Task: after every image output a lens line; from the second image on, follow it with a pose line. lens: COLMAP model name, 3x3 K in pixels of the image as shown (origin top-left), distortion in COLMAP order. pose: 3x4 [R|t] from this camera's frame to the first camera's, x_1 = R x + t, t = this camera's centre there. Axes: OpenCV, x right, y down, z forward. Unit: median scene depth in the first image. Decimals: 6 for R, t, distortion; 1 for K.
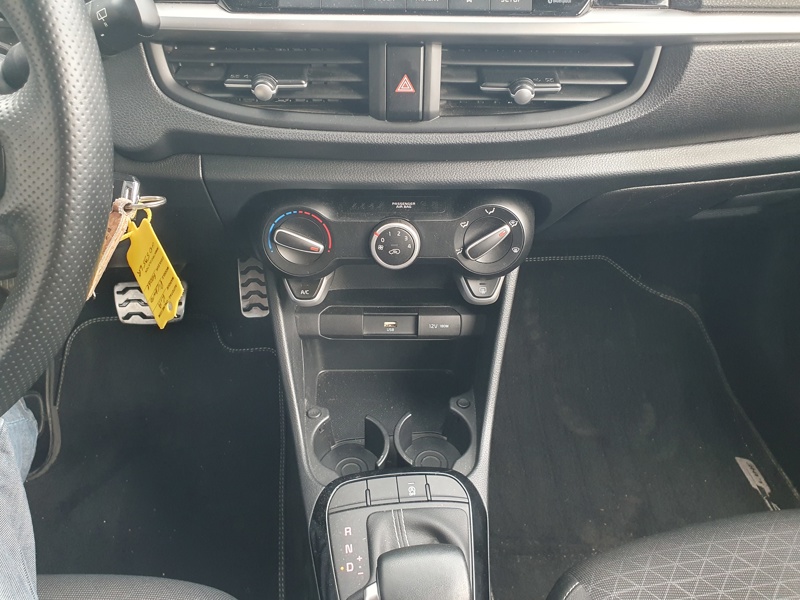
lens RADIAL K [[604.2, 0, 400.1], [0, 604.2, 309.9], [0, 0, 1]] dist [0.015467, -0.016981]
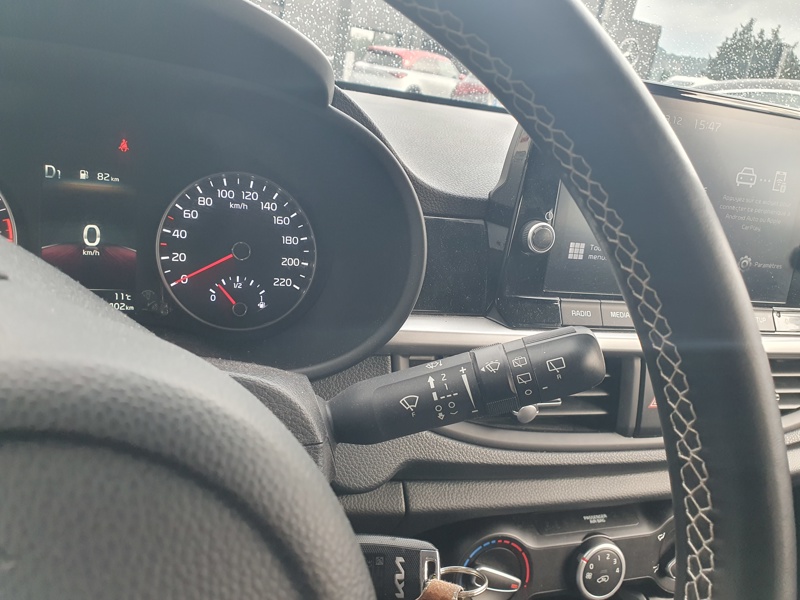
lens RADIAL K [[623.9, 0, 395.3], [0, 623.9, 304.4], [0, 0, 1]] dist [0.015492, -0.018871]
pose [[0.947813, 0.027629, 0.317627, -0.563989], [0.085193, 0.938067, -0.335817, -0.186736], [-0.307234, 0.345351, 0.886758, 0.193986]]
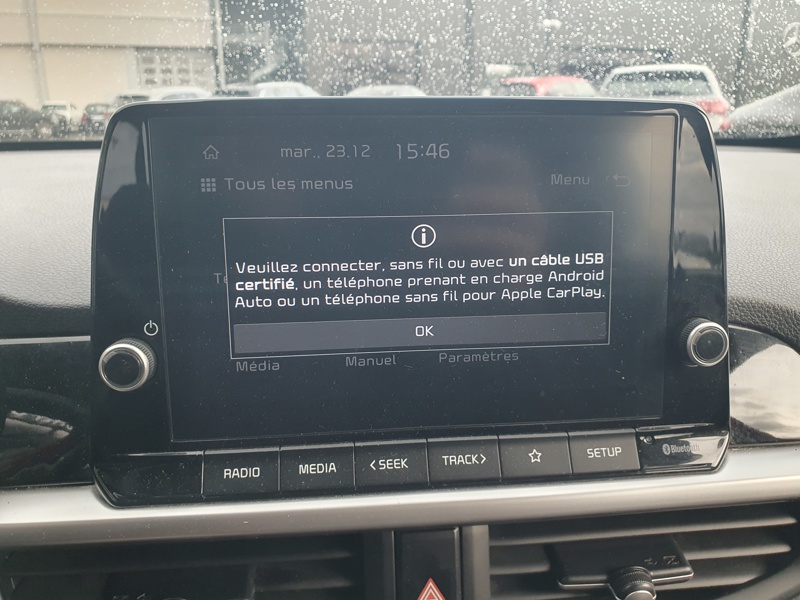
lens RADIAL K [[623.9, 0, 403.4], [0, 623.9, 305.7], [0, 0, 1]] dist [0.015492, -0.018871]
pose [[0.996326, -0.041422, 0.074957, -0.041072], [0.068468, 0.911018, -0.406643, -0.319712], [-0.051443, 0.410281, 0.910507, 0.303342]]
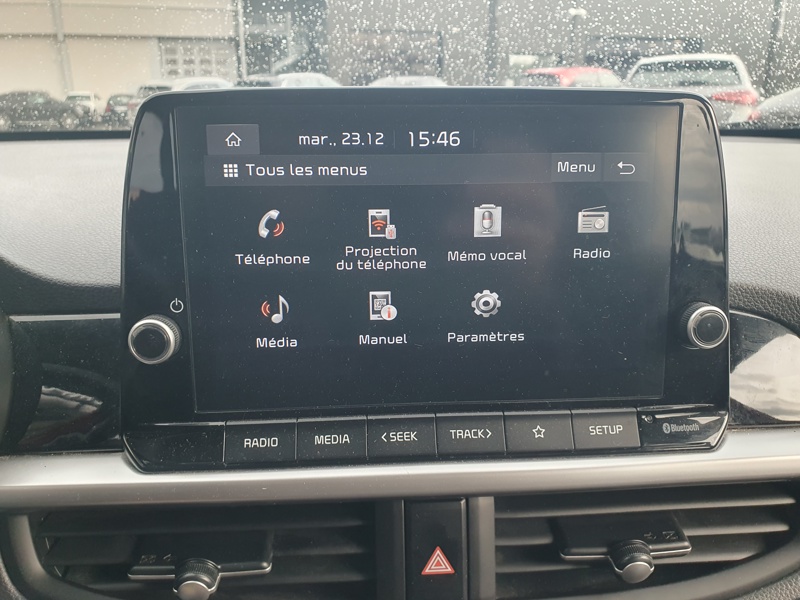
lens RADIAL K [[623.9, 0, 404.7], [0, 623.9, 312.8], [0, 0, 1]] dist [0.015492, -0.018871]
pose [[0.998459, -0.032675, 0.044859, -0.036408], [0.047535, 0.920685, -0.387400, -0.301787], [-0.028643, 0.388936, 0.920820, 0.285447]]
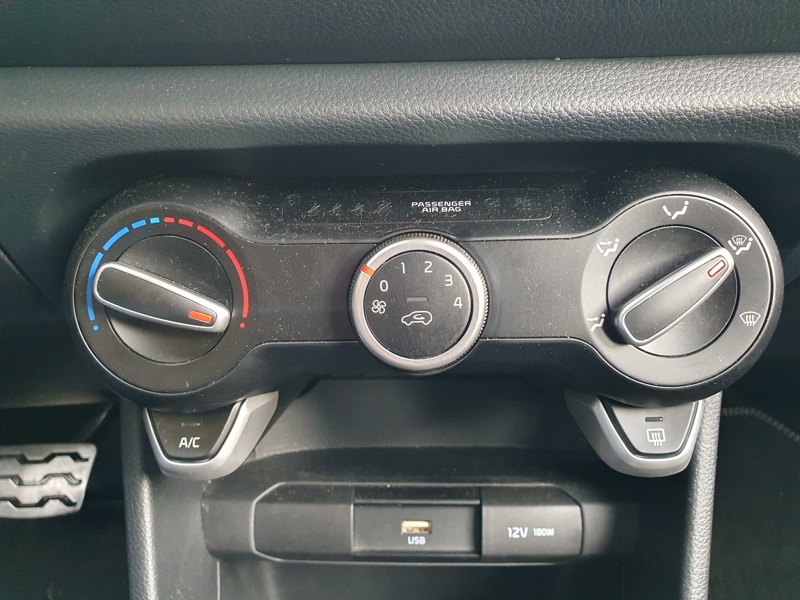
lens RADIAL K [[623.9, 0, 413.1], [0, 623.9, 303.2], [0, 0, 1]] dist [0.015492, -0.018871]
pose [[0.998766, -0.013744, -0.047716, 0.006039], [-0.000978, 0.955301, -0.295635, 0.004061], [0.049646, 0.295316, 0.954109, 0.644032]]
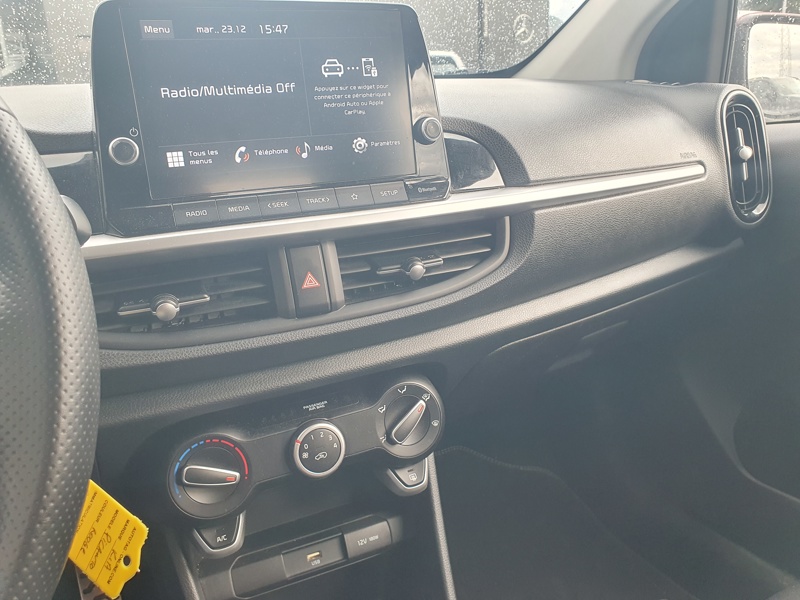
lens RADIAL K [[623.9, 0, 392.9], [0, 623.9, 304.1], [0, 0, 1]] dist [0.015492, -0.018871]
pose [[0.915098, -0.178839, 0.361403, -0.209781], [0.309390, 0.886197, -0.344866, 0.058809], [-0.258599, 0.427401, 0.866288, 0.057392]]
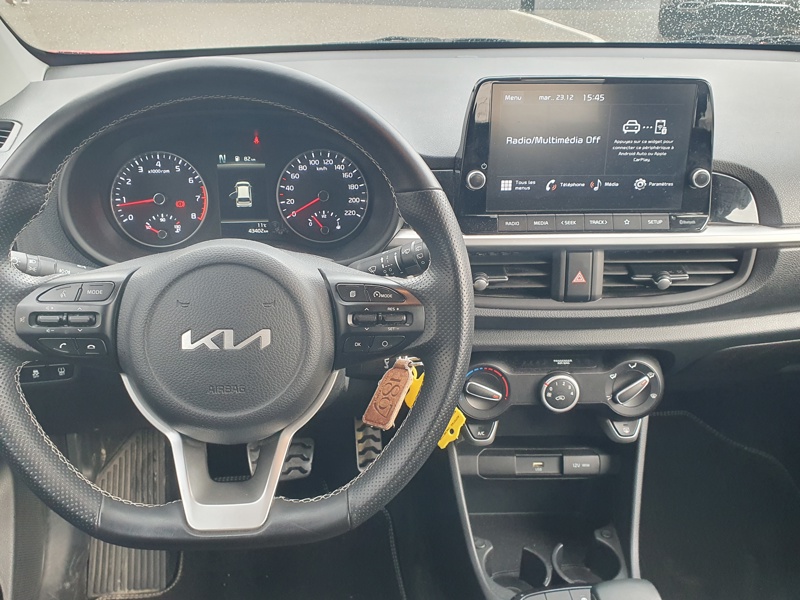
lens RADIAL K [[755.1, 0, 393.9], [0, 755.1, 320.3], [0, 0, 1]] dist [0.026305, 0.000000]
pose [[0.999785, -0.016651, 0.012328, -0.375598], [0.019078, 0.971957, -0.234383, 0.110492], [-0.008079, 0.234568, 0.972066, -0.580476]]
